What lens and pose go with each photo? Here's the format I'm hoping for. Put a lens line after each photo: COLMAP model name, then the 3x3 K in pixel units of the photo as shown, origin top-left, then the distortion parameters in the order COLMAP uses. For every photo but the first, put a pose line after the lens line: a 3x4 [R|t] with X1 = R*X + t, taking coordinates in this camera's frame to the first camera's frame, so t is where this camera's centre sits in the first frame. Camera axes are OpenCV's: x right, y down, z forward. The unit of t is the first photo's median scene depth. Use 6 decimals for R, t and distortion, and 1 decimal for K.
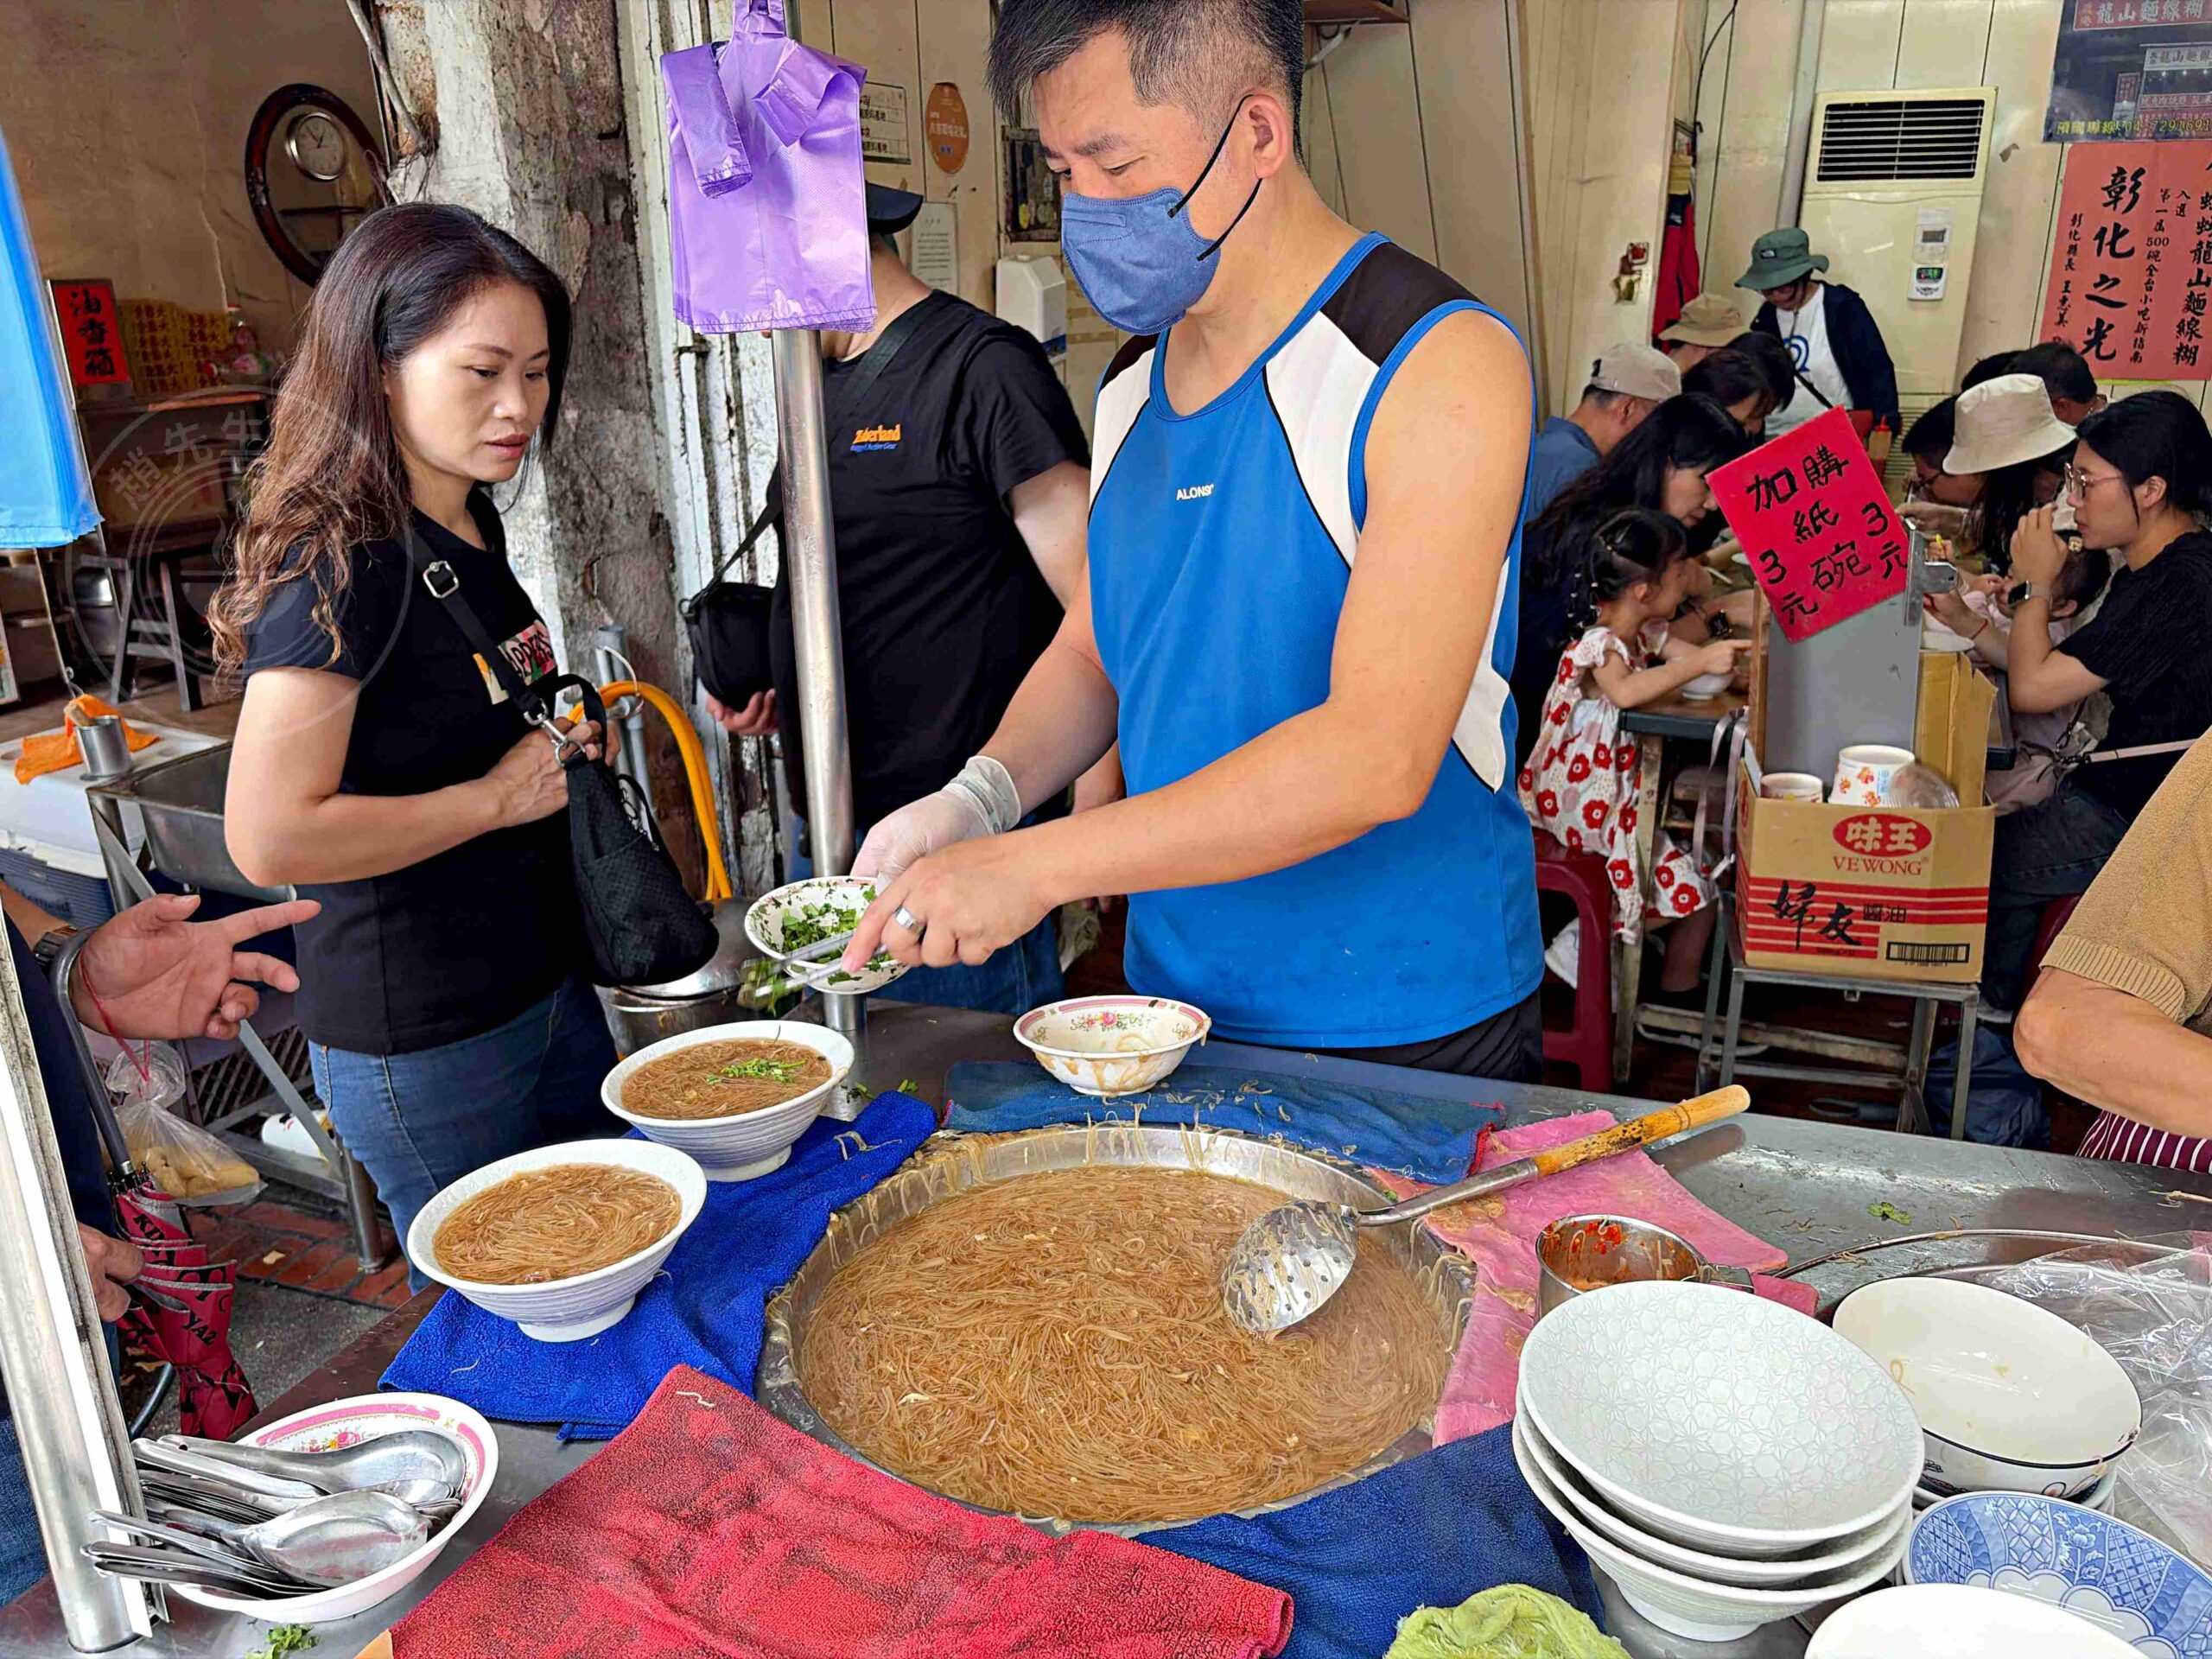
lens RADIAL K [[1661.6, 0, 1108.0], [0, 1661.6, 832.8], [0, 0, 1]] dist [0.041616, -0.057014]
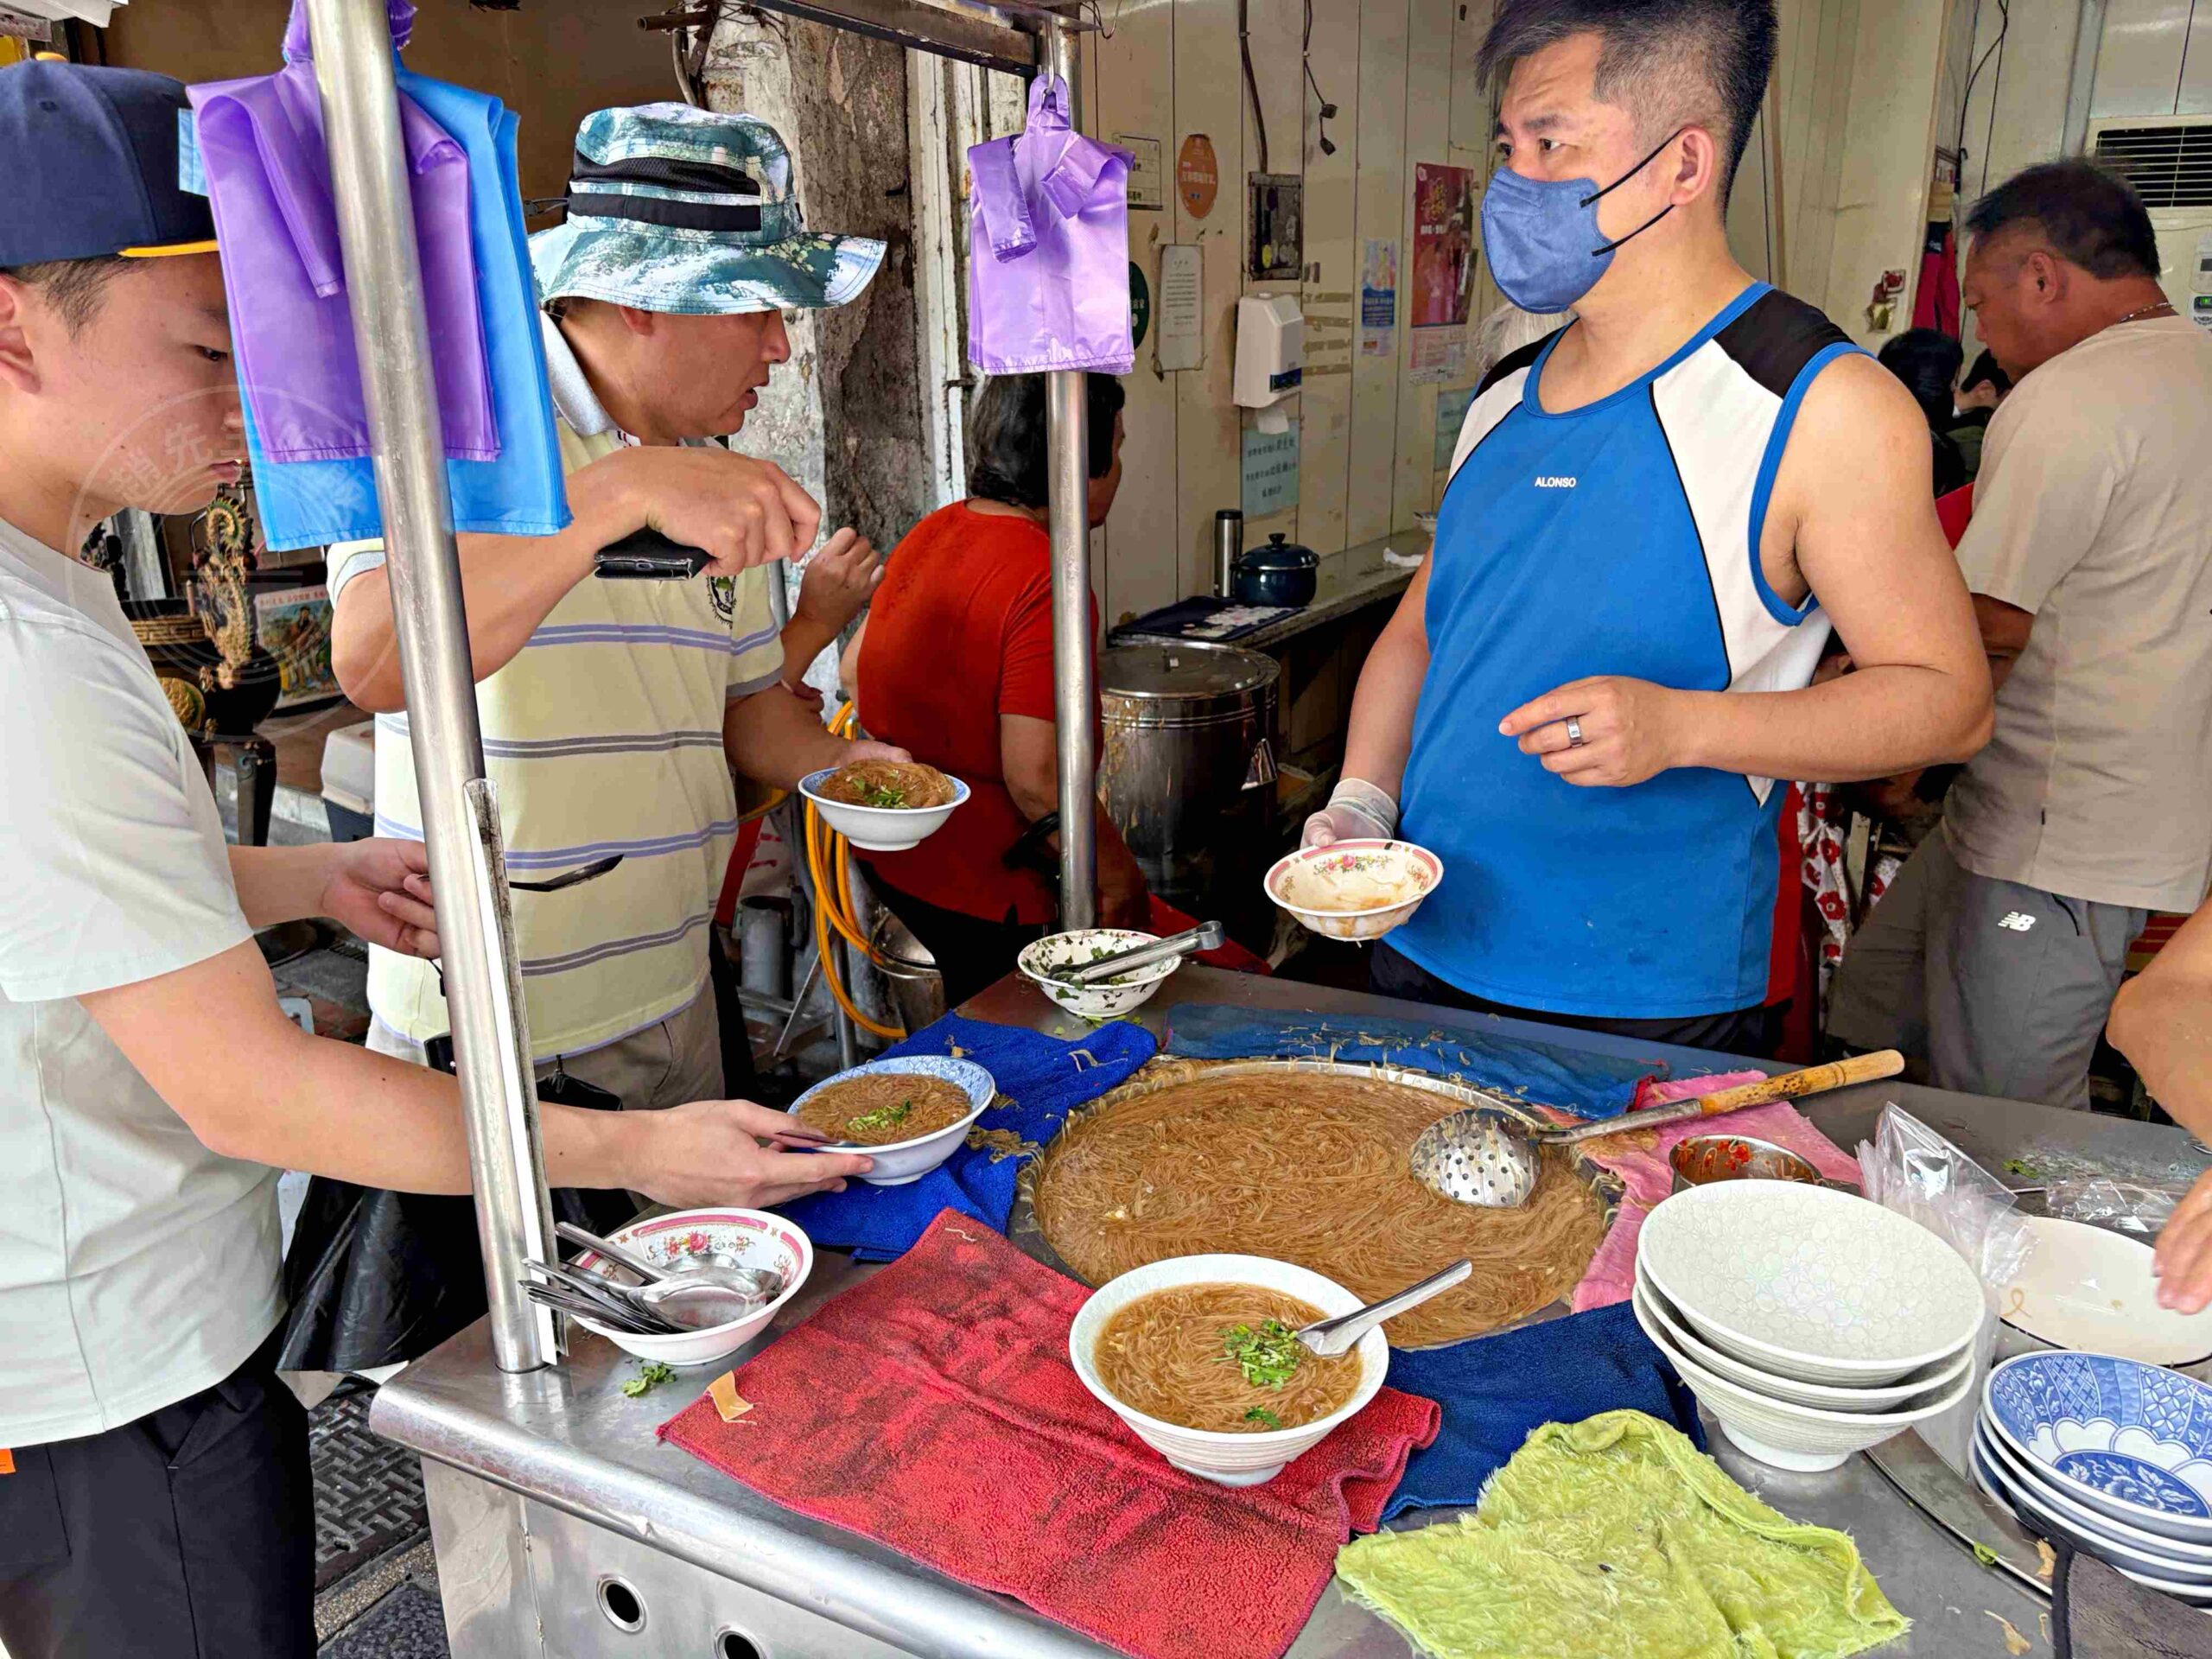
lens RADIAL K [[1661.6, 0, 1093.1], [0, 1661.6, 830.8], [0, 0, 1]] dist [0.041616, -0.057014]
pose [[0.989266, 0.036941, -0.141381, 0.004635], [-0.039352, 0.999123, -0.014295, 0.017663], [0.140729, 0.019705, 0.989852, -0.071284]]
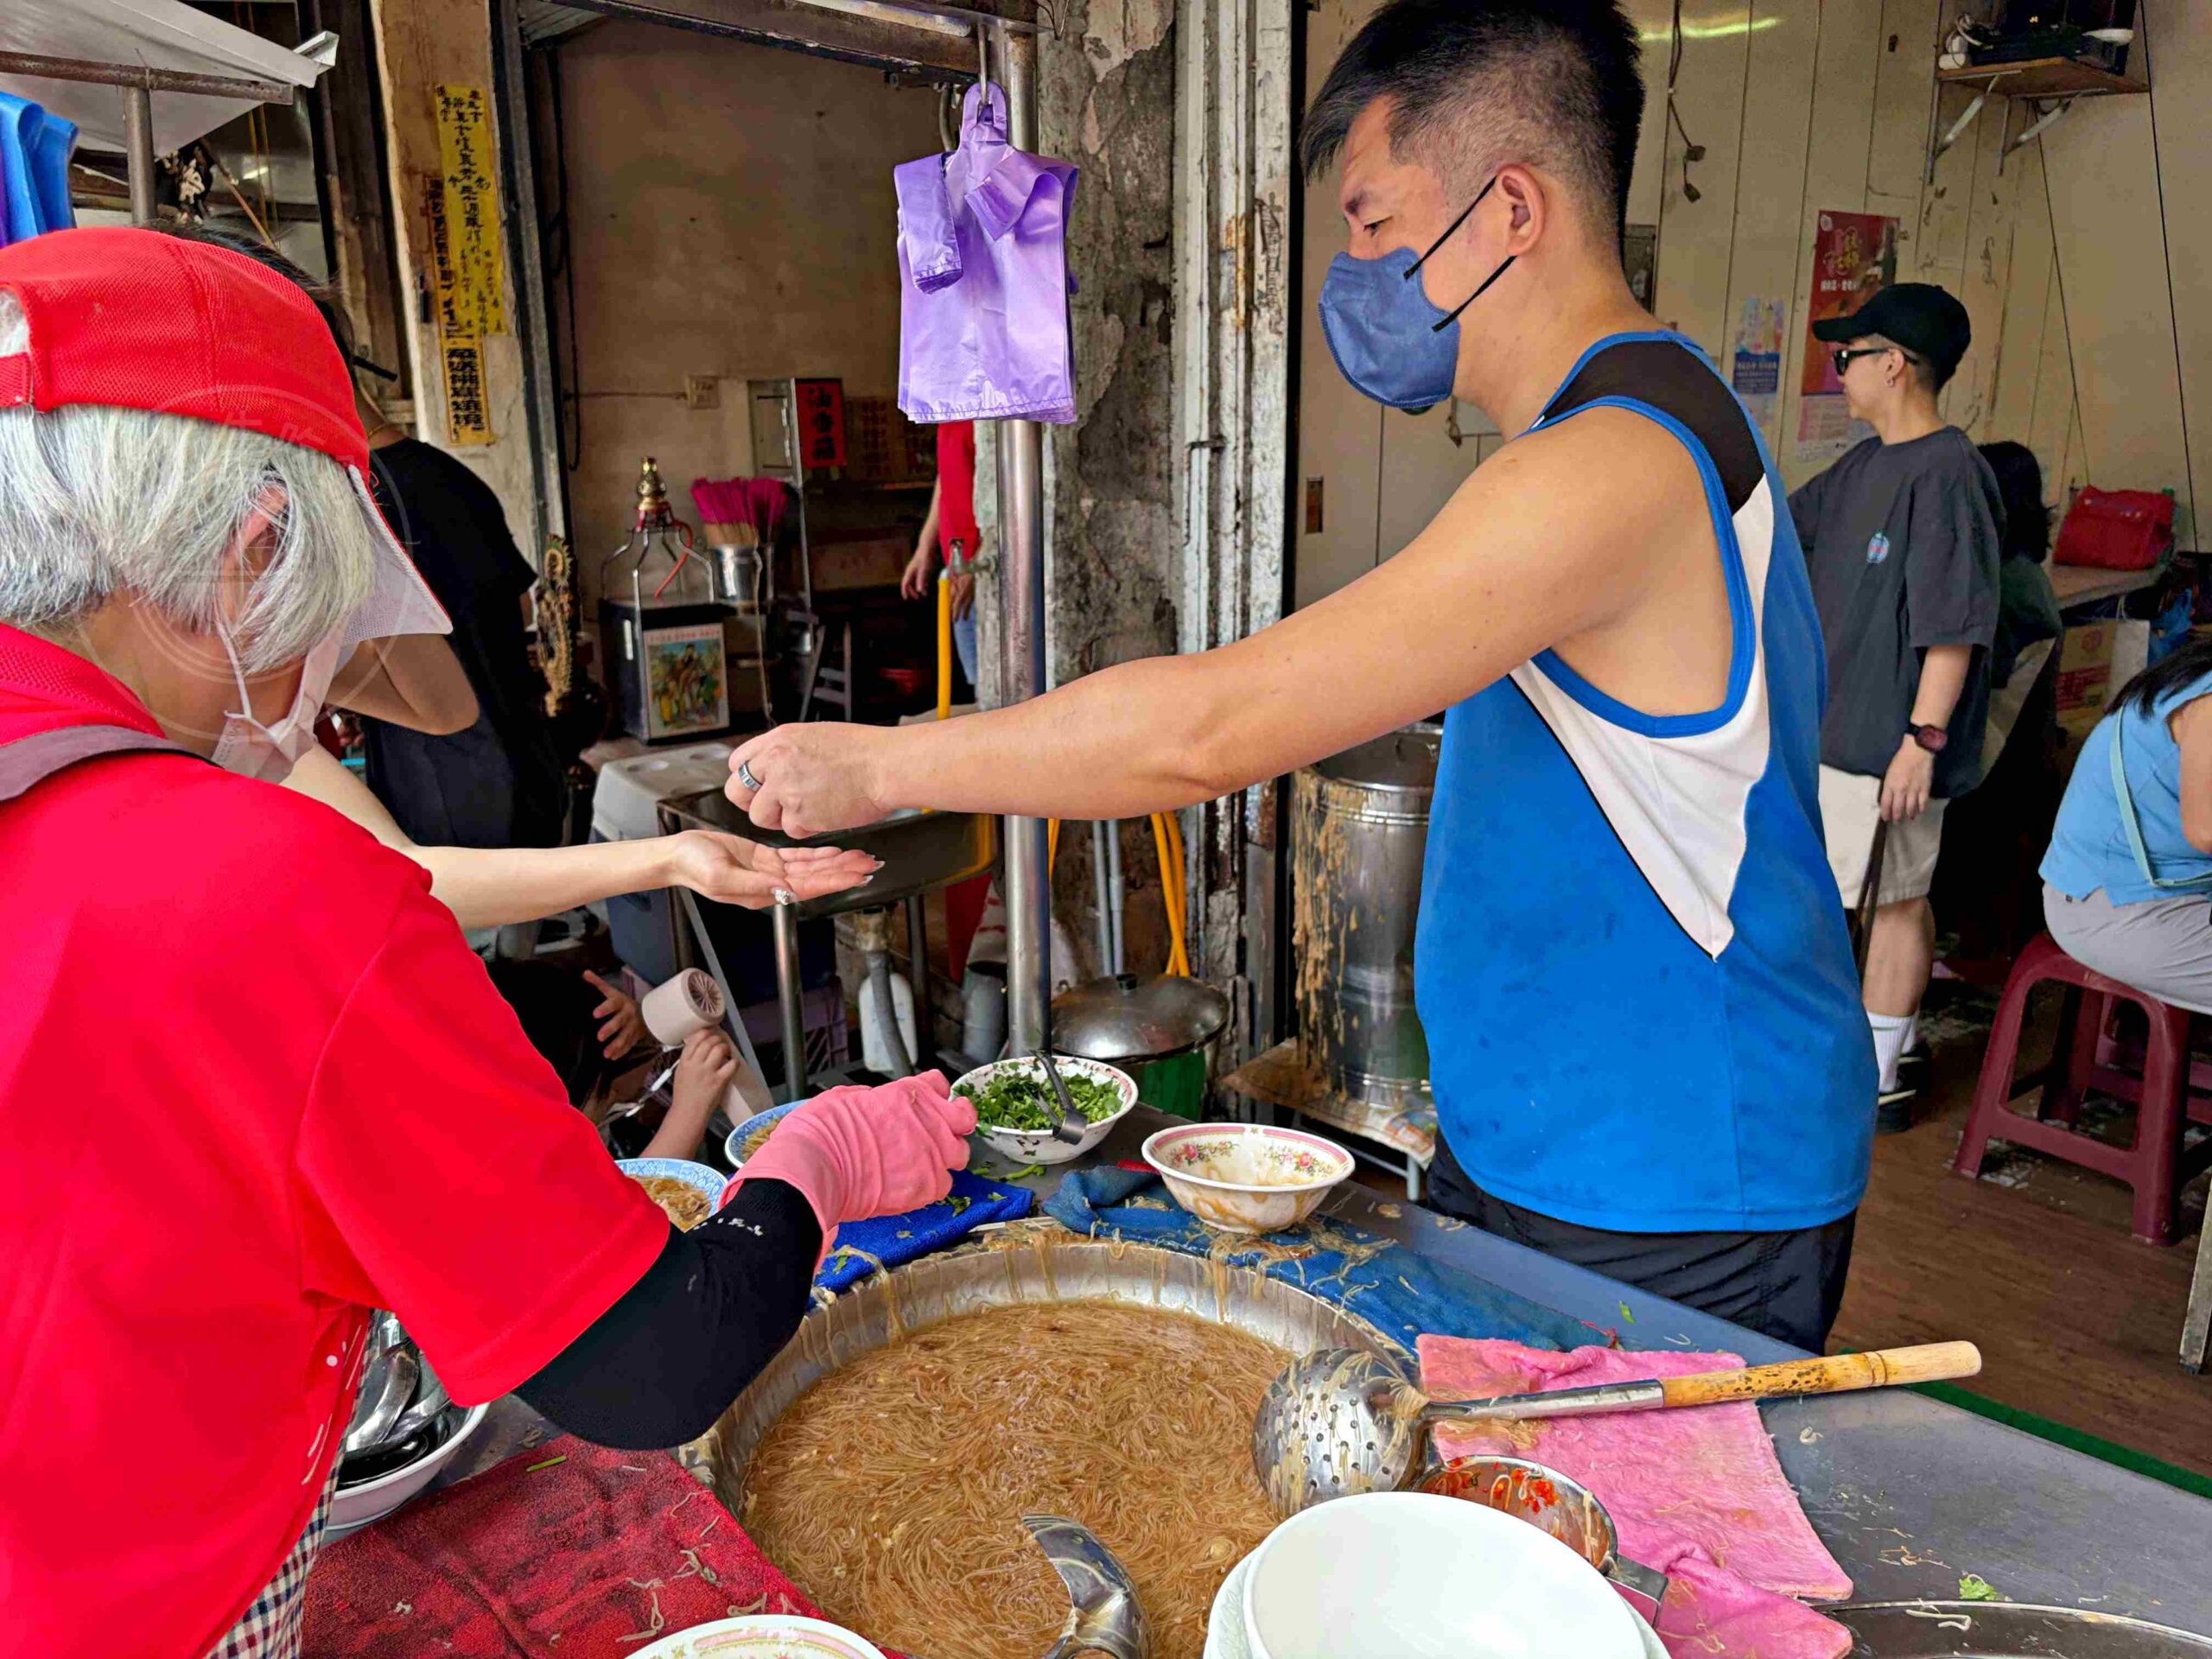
lens RADIAL K [[1661.6, 0, 1110.2], [0, 1661.6, 840.4], [0, 0, 1]] dist [0.041616, -0.057014]
pose [[0.908514, 0.113461, -0.402154, 0.140347], [-0.134480, 0.990618, -0.024320, -0.011490], [0.395622, 0.076177, 0.915249, 0.043132]]
